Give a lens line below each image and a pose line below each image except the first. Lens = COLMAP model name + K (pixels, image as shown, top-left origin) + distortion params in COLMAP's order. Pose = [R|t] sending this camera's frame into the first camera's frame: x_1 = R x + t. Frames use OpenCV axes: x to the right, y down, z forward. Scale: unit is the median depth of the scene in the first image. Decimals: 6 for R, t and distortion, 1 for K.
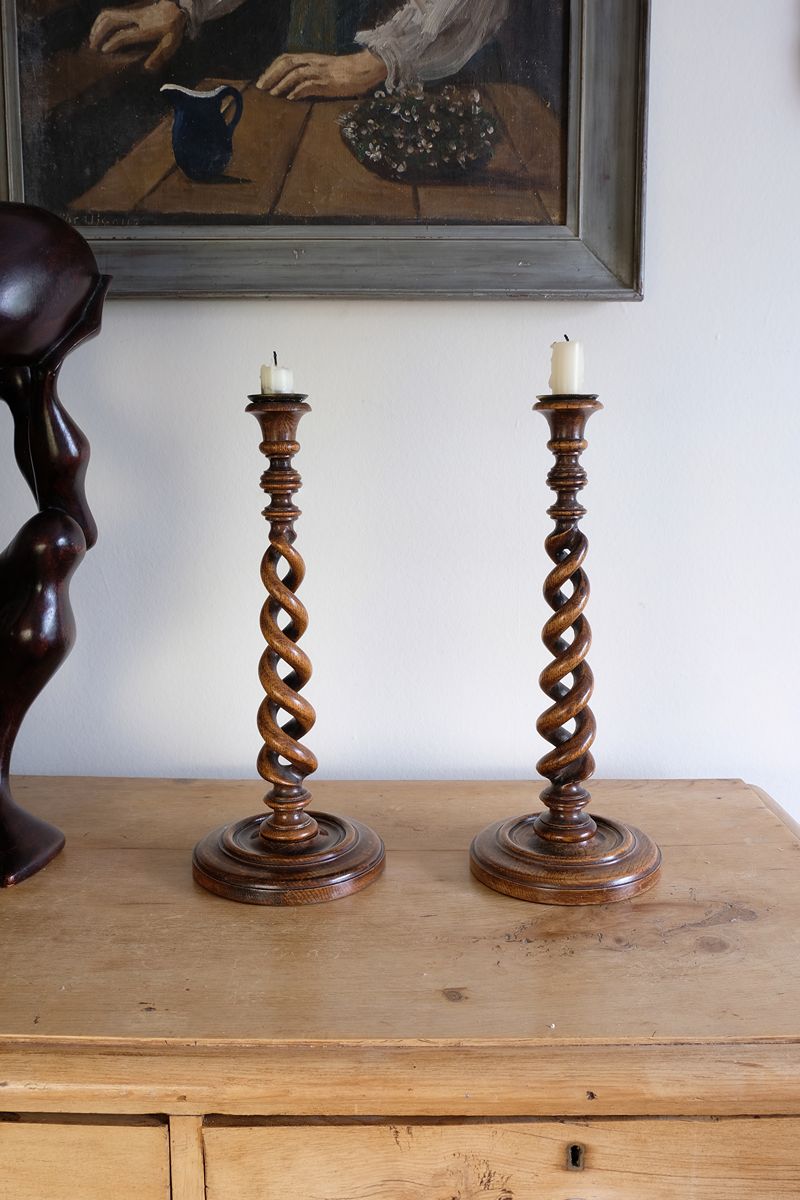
lens RADIAL K [[1153.8, 0, 401.5], [0, 1153.8, 601.6], [0, 0, 1]] dist [0.006199, 0.006520]
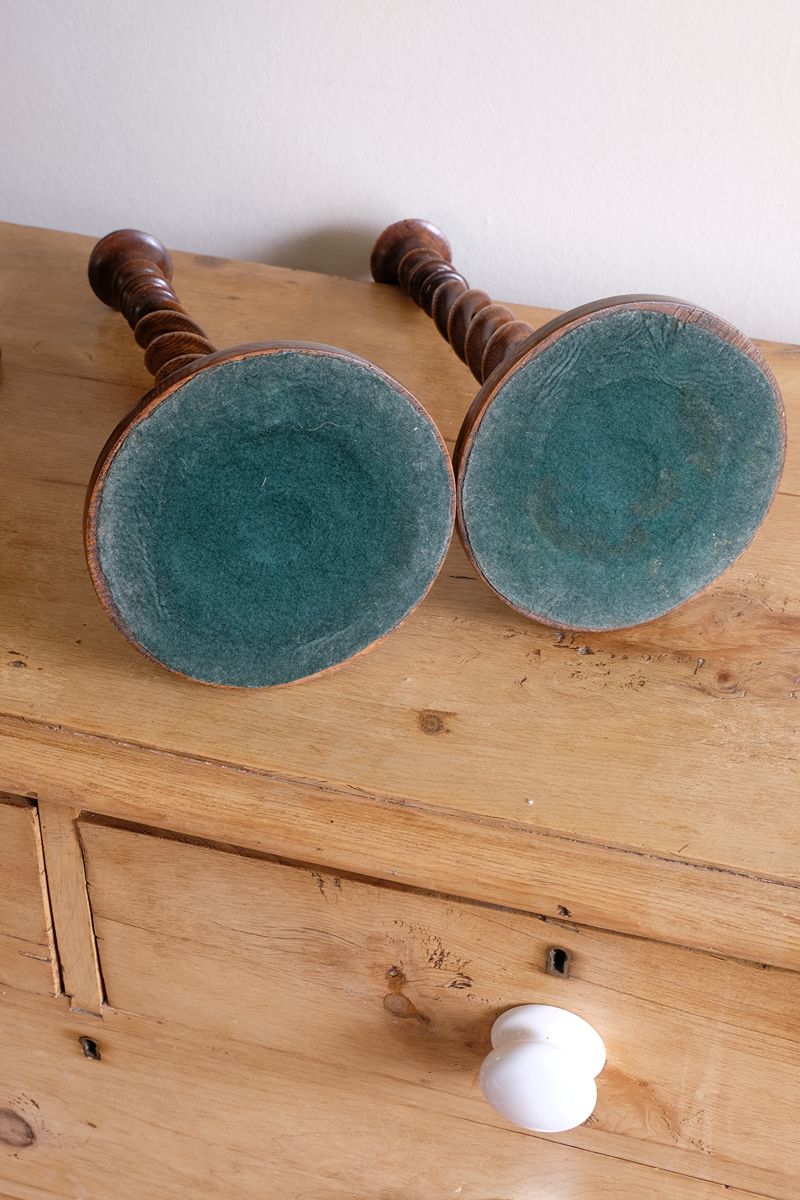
lens RADIAL K [[1833.6, 0, 399.9], [0, 1833.6, 671.3], [0, 0, 1]] dist [0.028567, 0.034772]
pose [[0.952214, 0.194240, -0.235711, 0.367521], [-0.055337, 0.868672, 0.492288, -0.292619], [0.300377, -0.455720, 0.837910, 0.125142]]
